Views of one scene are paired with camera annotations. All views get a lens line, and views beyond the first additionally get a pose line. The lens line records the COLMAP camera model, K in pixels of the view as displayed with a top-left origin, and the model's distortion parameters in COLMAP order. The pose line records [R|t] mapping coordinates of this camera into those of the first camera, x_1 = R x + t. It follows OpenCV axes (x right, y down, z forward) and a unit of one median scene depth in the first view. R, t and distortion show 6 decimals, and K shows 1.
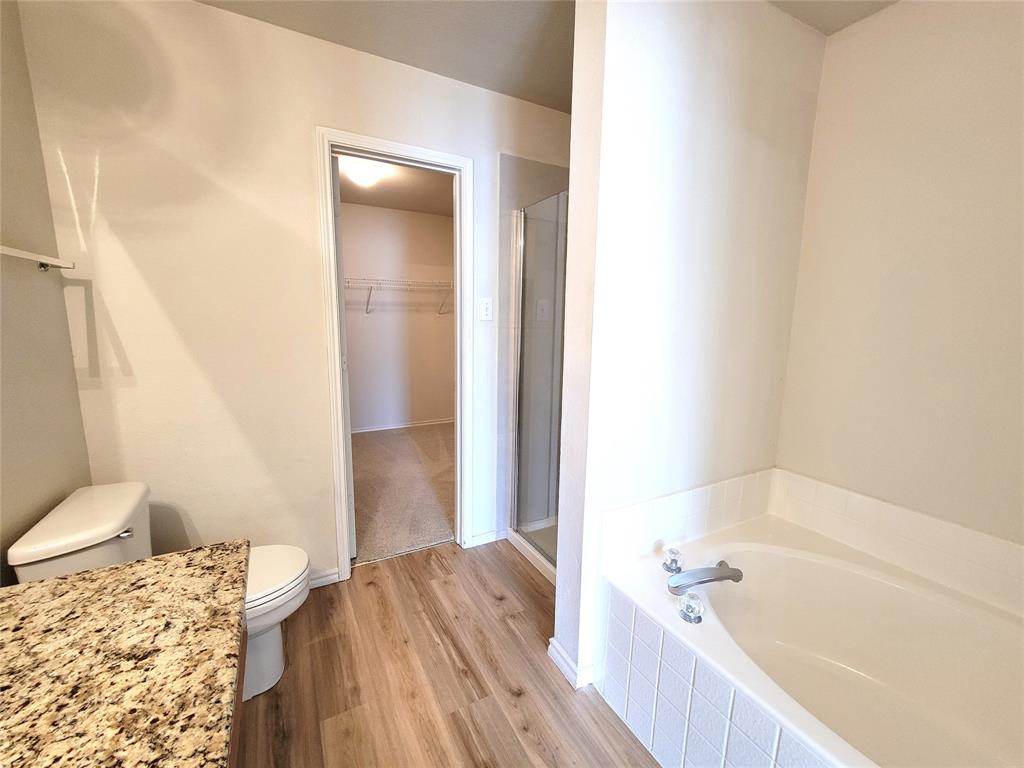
lens RADIAL K [[418.9, 0, 512.0], [0, 418.9, 384.0], [0, 0, 1]] dist [0.000543, 0.000014]
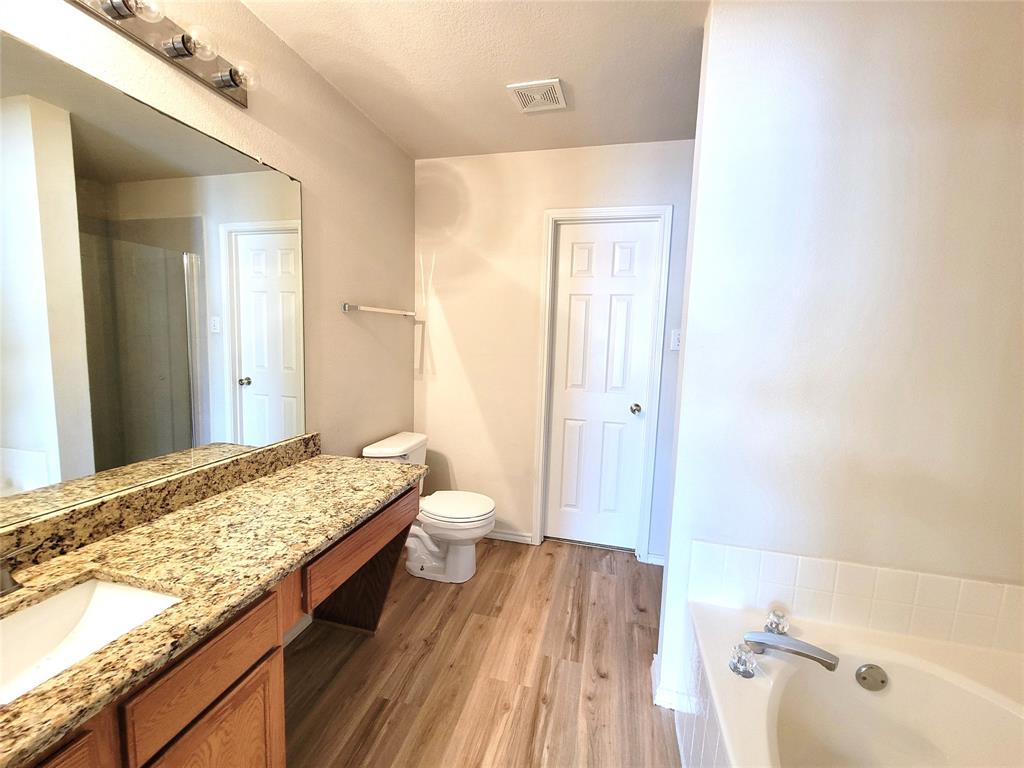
lens RADIAL K [[418.9, 0, 512.0], [0, 418.9, 384.0], [0, 0, 1]] dist [0.000543, 0.000014]
pose [[0.738231, 0.086004, -0.669043, 0.521237], [-0.127459, 0.991757, -0.013151, 0.000351], [0.662397, 0.094984, 0.743108, -0.081122]]
